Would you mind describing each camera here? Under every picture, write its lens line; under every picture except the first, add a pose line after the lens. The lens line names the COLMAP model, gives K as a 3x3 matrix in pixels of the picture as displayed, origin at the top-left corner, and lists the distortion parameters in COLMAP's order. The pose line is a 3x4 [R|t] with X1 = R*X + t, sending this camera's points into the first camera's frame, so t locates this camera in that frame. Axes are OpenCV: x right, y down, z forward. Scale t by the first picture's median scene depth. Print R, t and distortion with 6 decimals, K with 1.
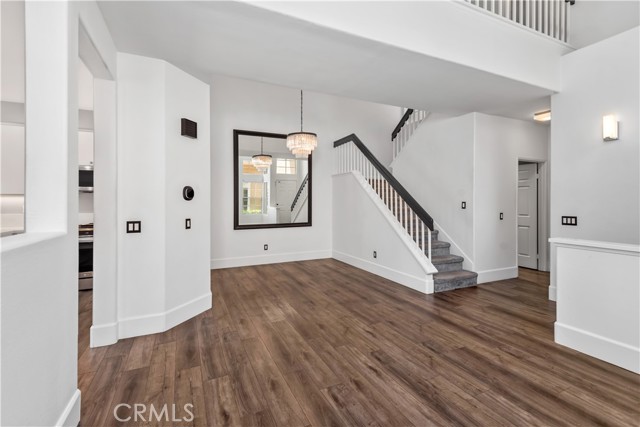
lens RADIAL K [[291.3, 0, 324.8], [0, 291.3, 202.8], [0, 0, 1]] dist [0.022411, -0.004085]
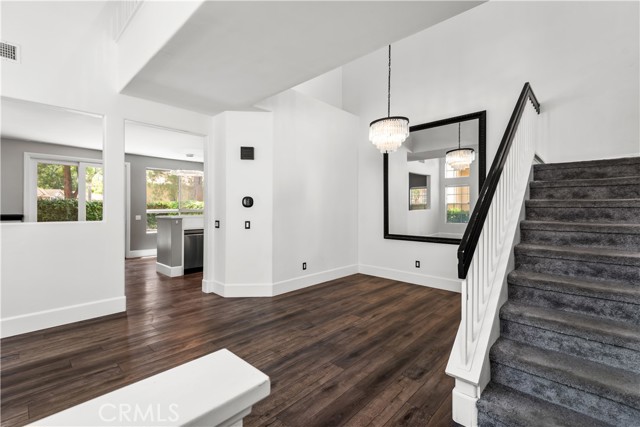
lens RADIAL K [[291.3, 0, 319.0], [0, 291.3, 211.2], [0, 0, 1]] dist [0.022411, -0.004085]
pose [[0.341739, 0.004590, -0.939784, 0.809933], [-0.000870, 0.999989, 0.004568, 0.001751], [0.939795, -0.000744, 0.341739, 0.784232]]
